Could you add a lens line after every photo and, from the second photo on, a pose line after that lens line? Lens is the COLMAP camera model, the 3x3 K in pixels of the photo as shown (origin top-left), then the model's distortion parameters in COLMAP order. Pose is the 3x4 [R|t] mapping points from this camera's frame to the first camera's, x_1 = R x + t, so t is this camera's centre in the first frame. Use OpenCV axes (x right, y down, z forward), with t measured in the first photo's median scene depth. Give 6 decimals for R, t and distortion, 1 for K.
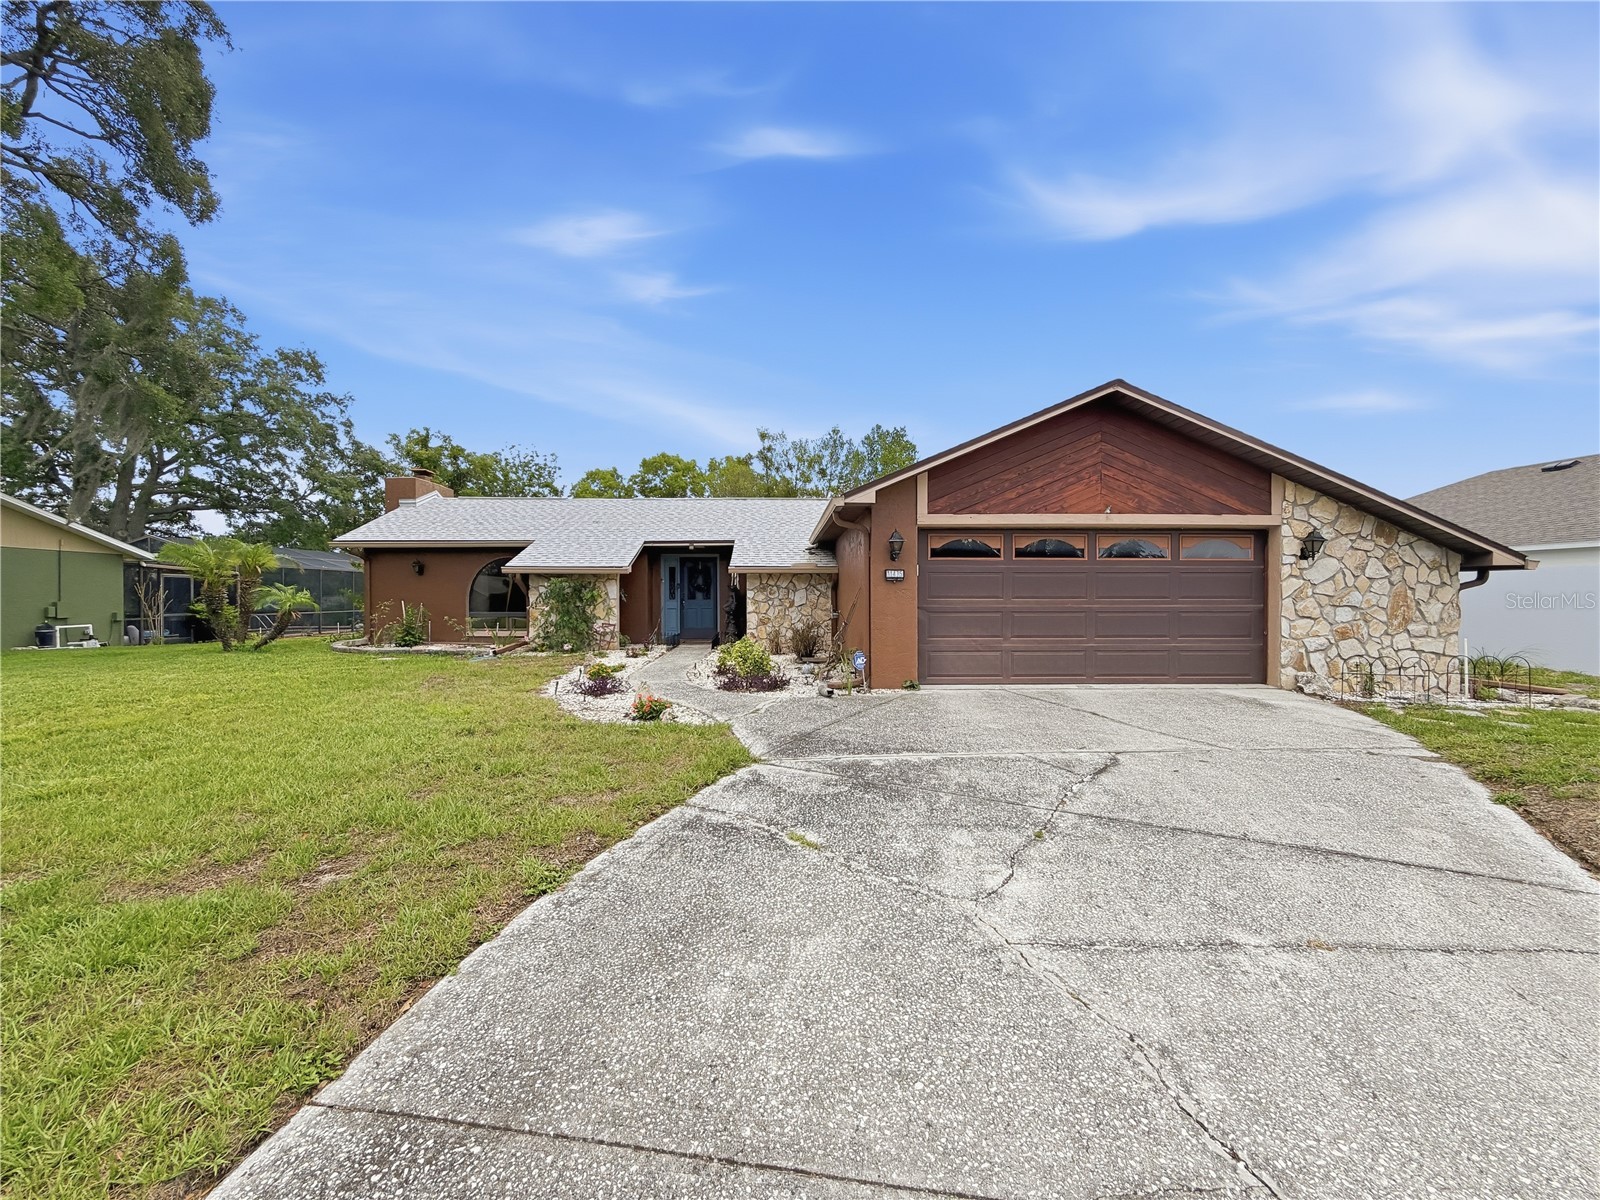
lens RADIAL K [[636.3, 0, 792.2], [0, 636.3, 602.9], [0, 0, 1]] dist [-0.001853, 0.000452]
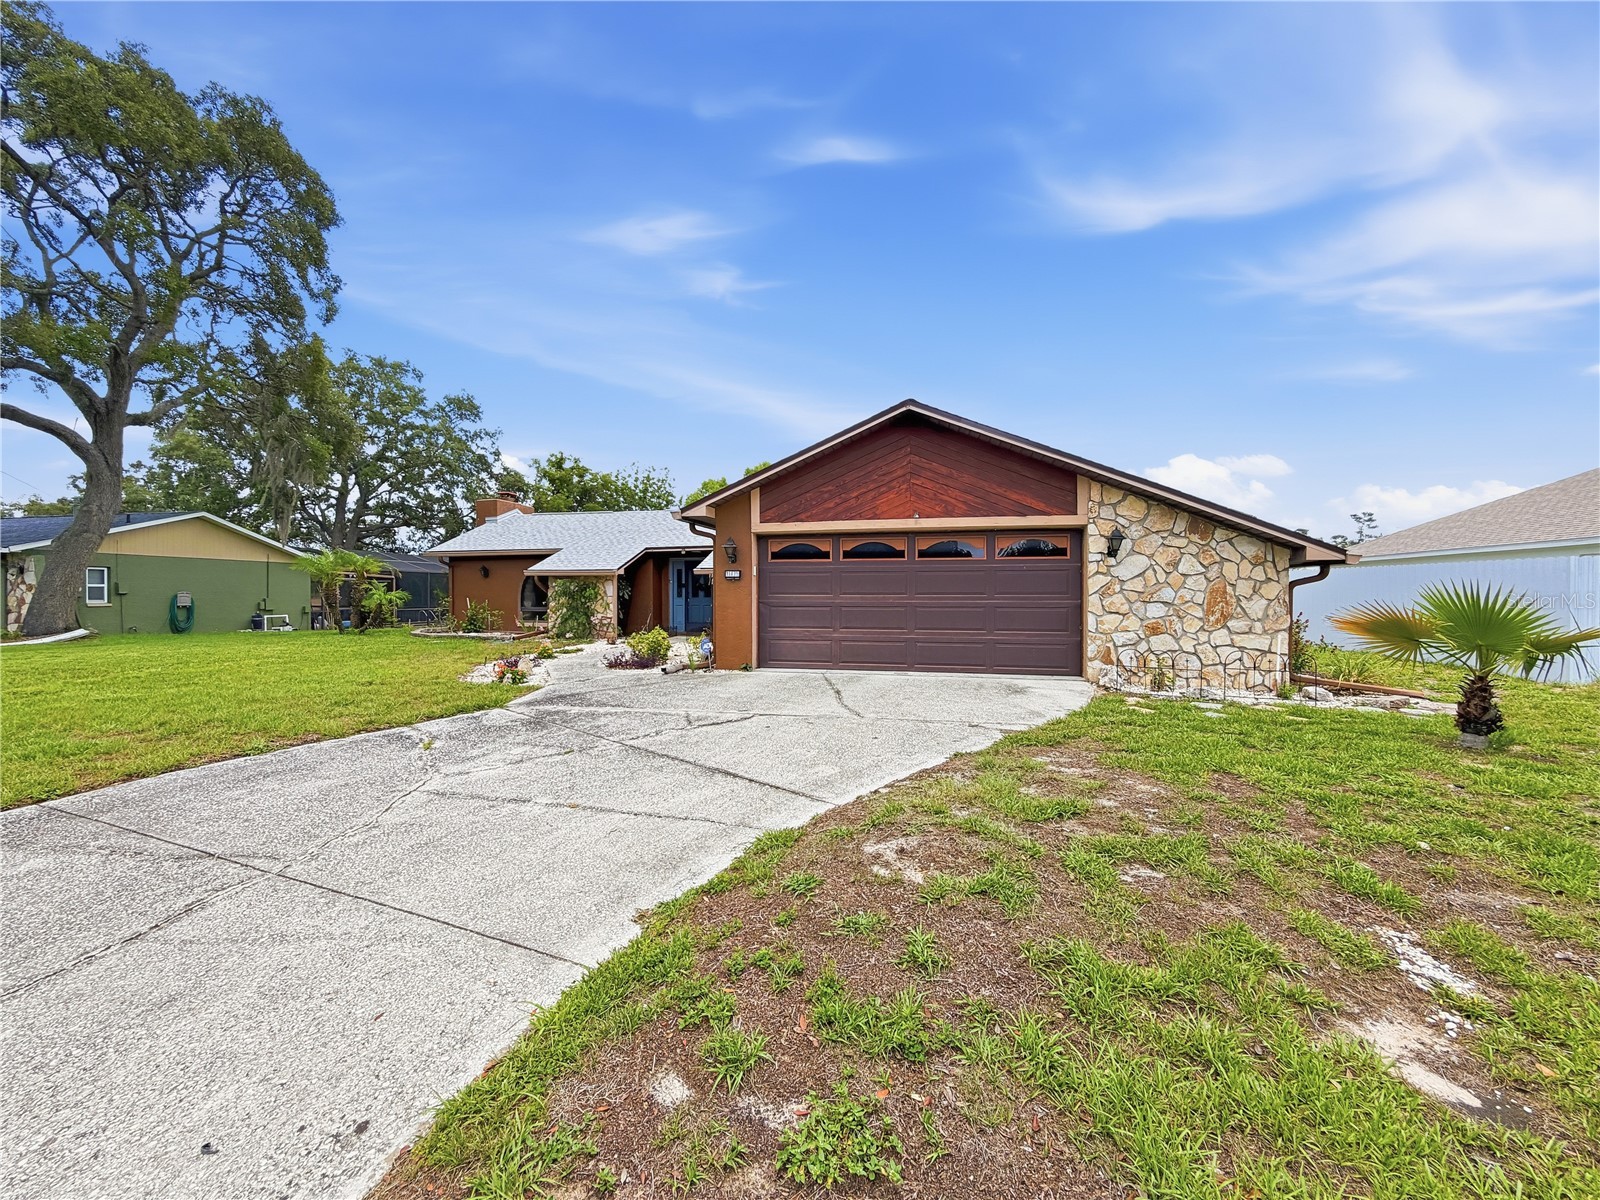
lens RADIAL K [[636.3, 0, 791.7], [0, 636.3, 591.8], [0, 0, 1]] dist [-0.001853, 0.000452]
pose [[0.970046, -0.000294, -0.242922, 0.537891], [-0.004388, 0.999815, -0.018732, 0.010159], [0.242883, 0.019237, 0.969865, -0.127984]]
